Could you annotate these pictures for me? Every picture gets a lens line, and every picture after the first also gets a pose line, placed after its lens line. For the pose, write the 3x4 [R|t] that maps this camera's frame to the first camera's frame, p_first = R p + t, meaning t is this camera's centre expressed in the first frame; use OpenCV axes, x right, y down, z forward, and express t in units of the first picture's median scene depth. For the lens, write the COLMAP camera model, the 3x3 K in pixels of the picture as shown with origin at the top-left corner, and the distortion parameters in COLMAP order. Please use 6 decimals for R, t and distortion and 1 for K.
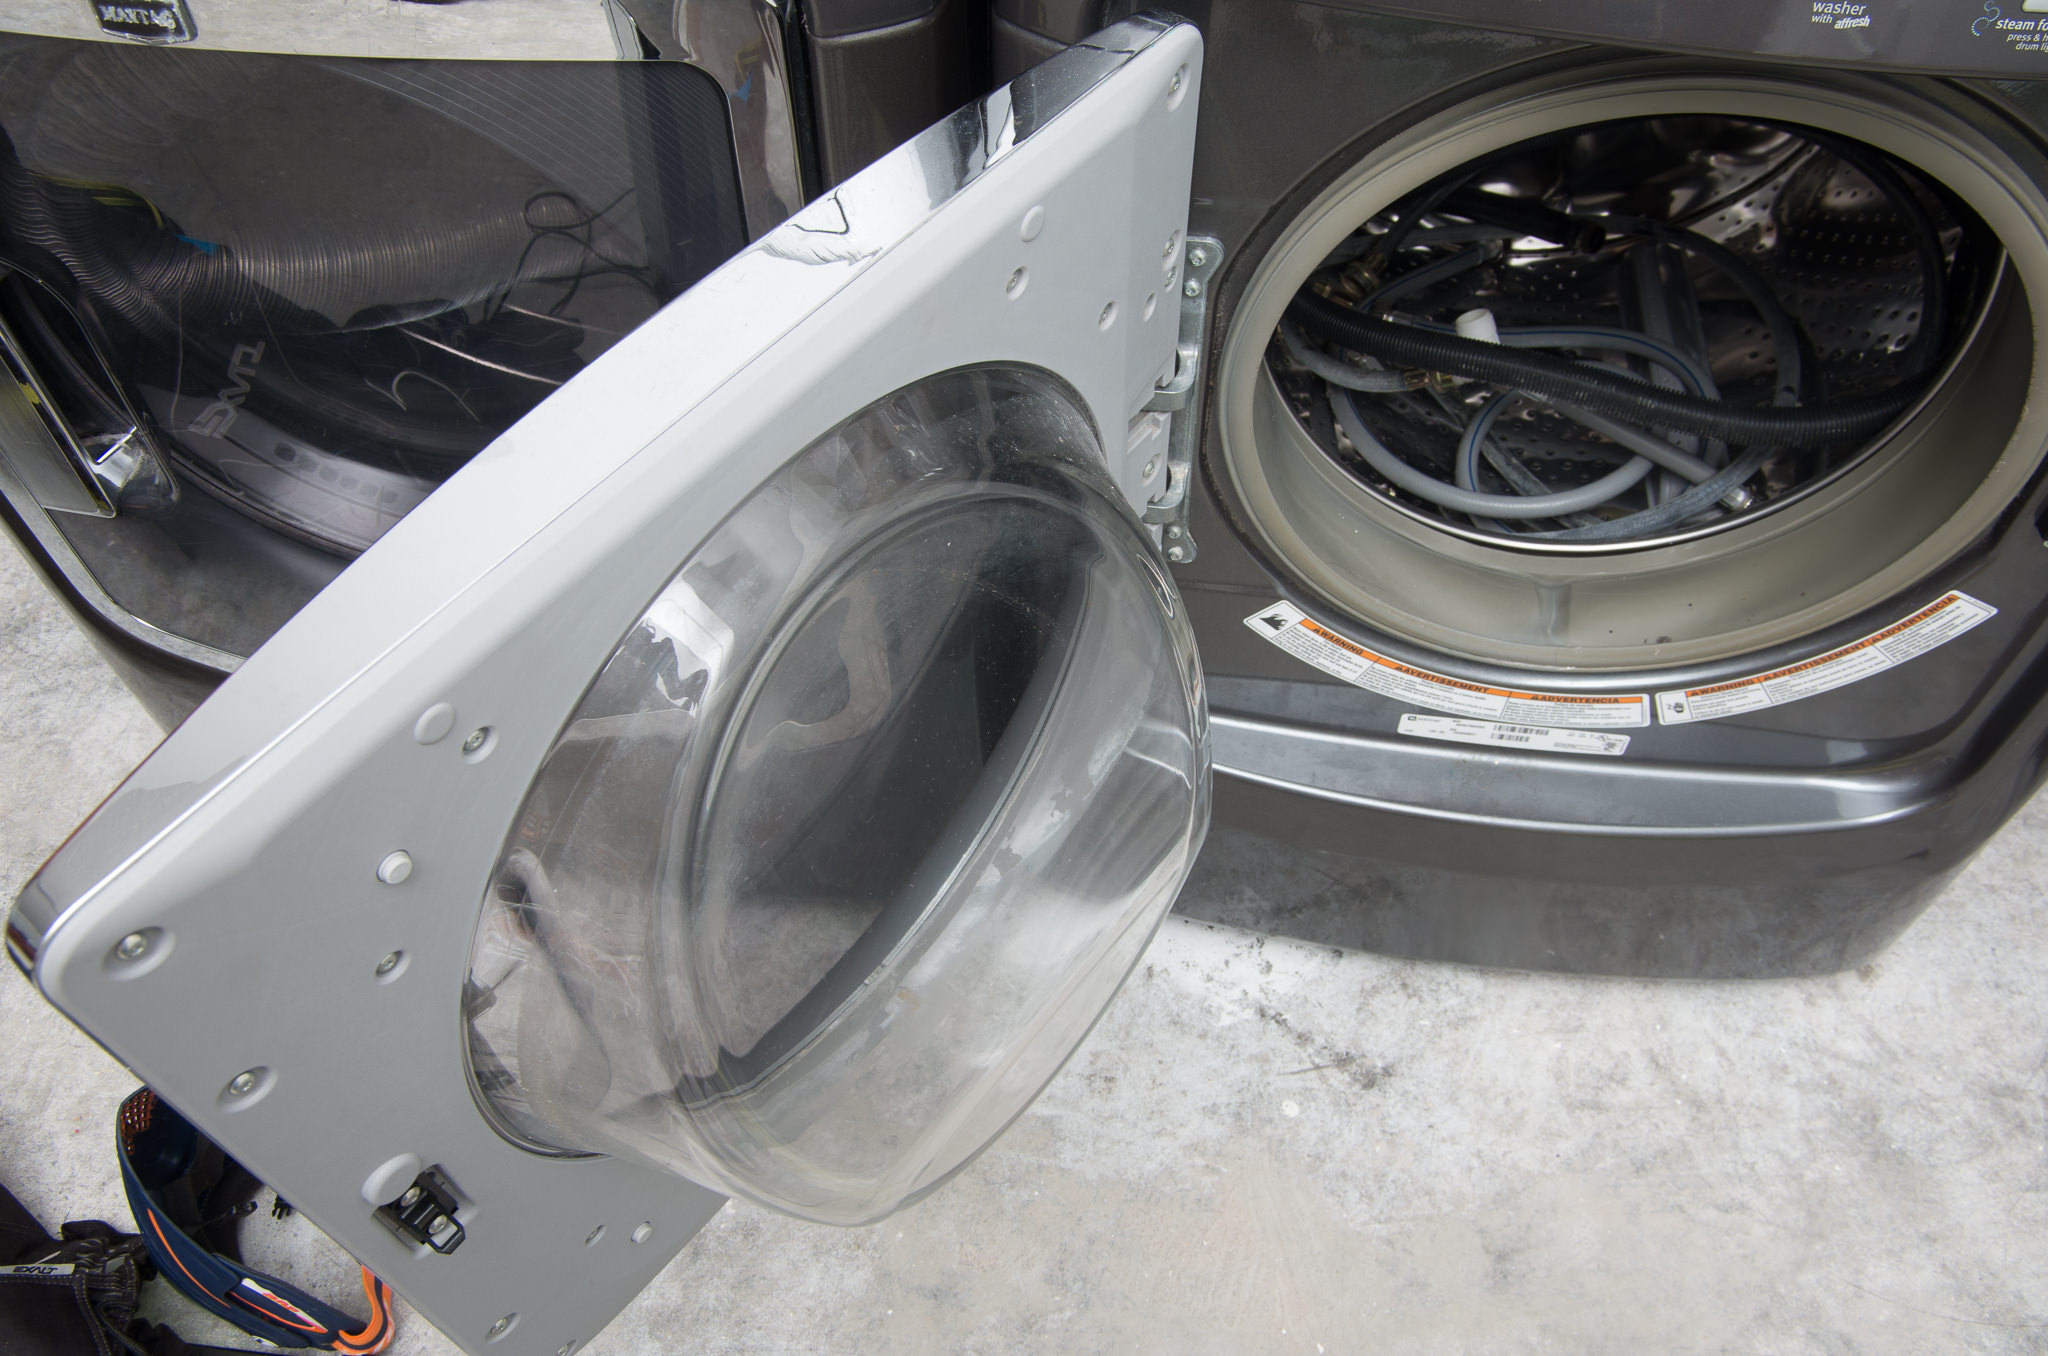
lens RADIAL K [[1669.8, 0, 1021.2], [0, 1669.8, 669.6], [0, 0, 1]] dist [-0.070736, 0.043591]
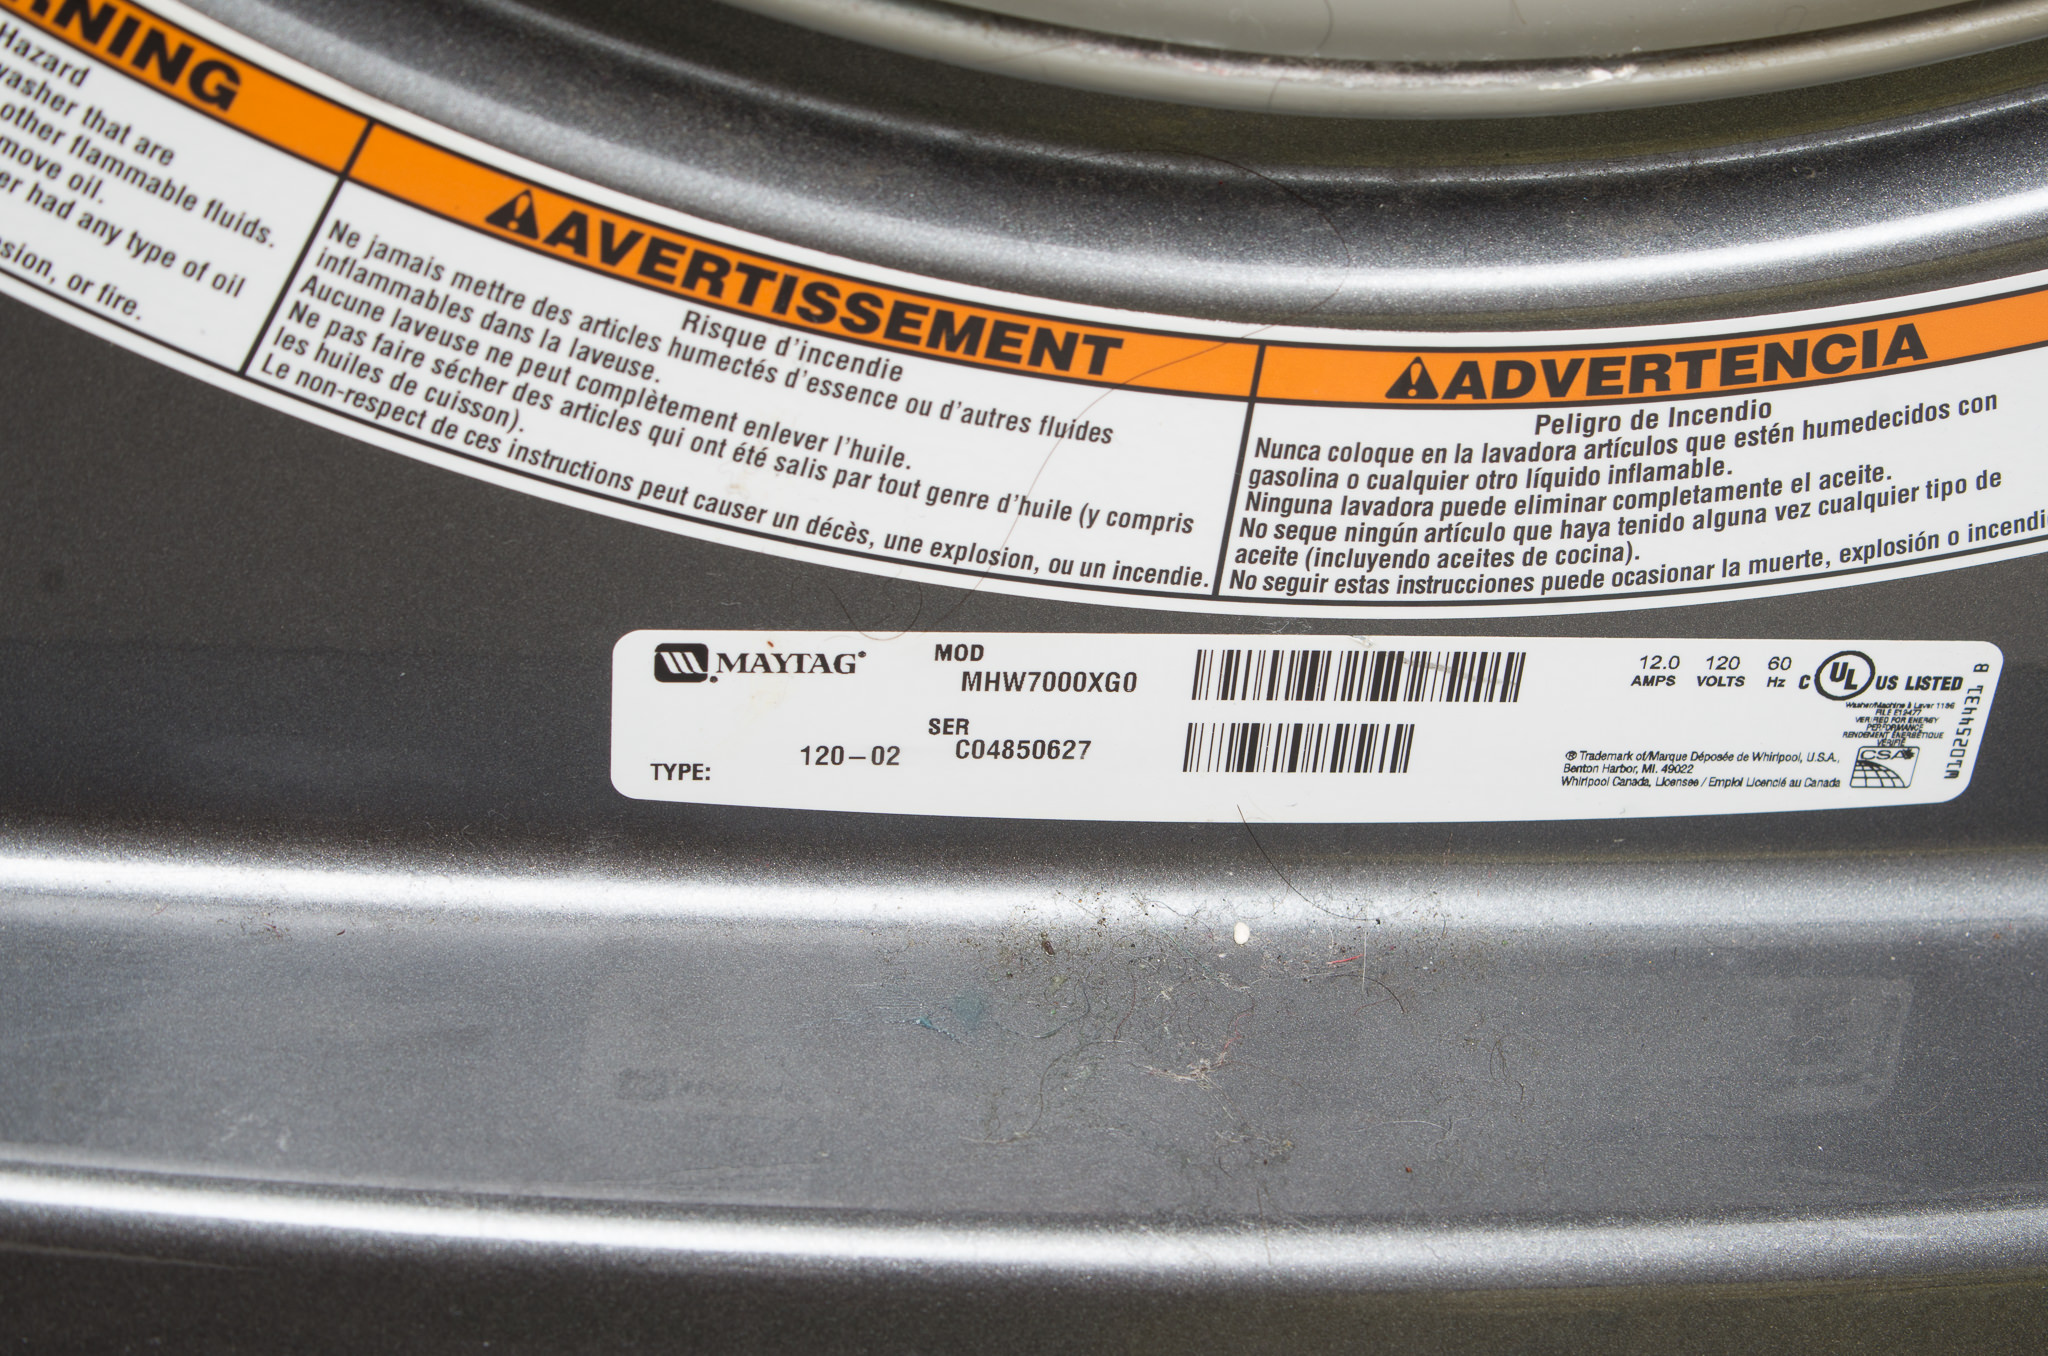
lens RADIAL K [[3670.6, 0, 1013.2], [0, 3670.6, 678.1], [0, 0, 1]] dist [0.125835, 0.000000]
pose [[0.969221, -0.059567, 0.238876, 0.191642], [0.126476, 0.952933, -0.275539, 0.137208], [-0.211219, 0.297271, 0.931137, 0.704729]]
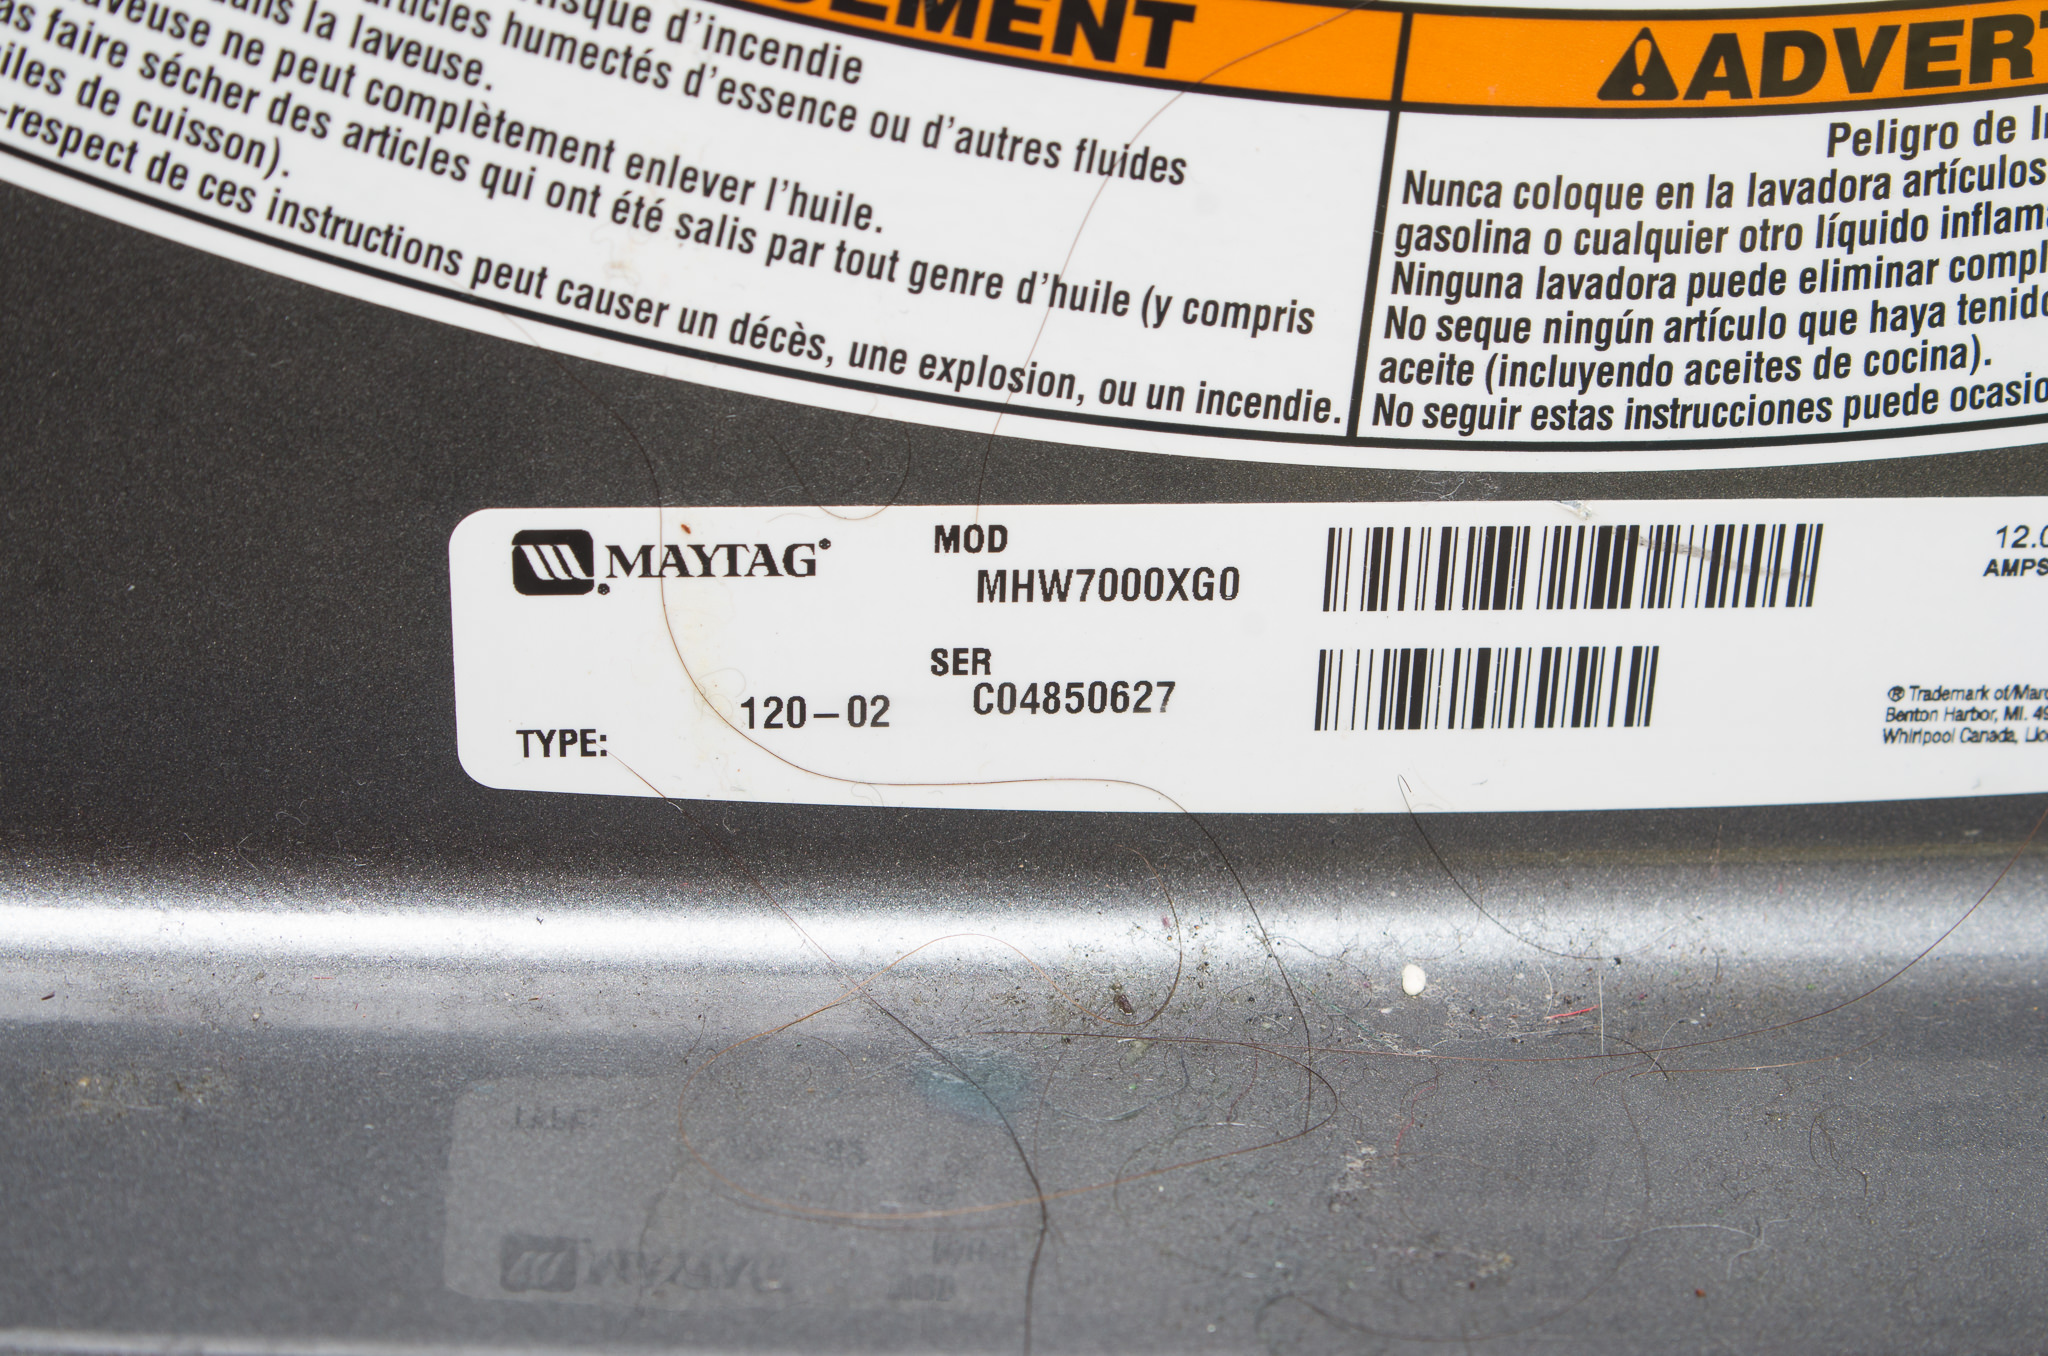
lens RADIAL K [[3670.6, 0, 1025.2], [0, 3670.6, 659.5], [0, 0, 1]] dist [0.125835, 0.000000]
pose [[0.974106, -0.058559, 0.218375, 0.223934], [0.147387, 0.896906, -0.416938, 0.142826], [-0.171446, 0.438327, 0.882313, 0.834163]]
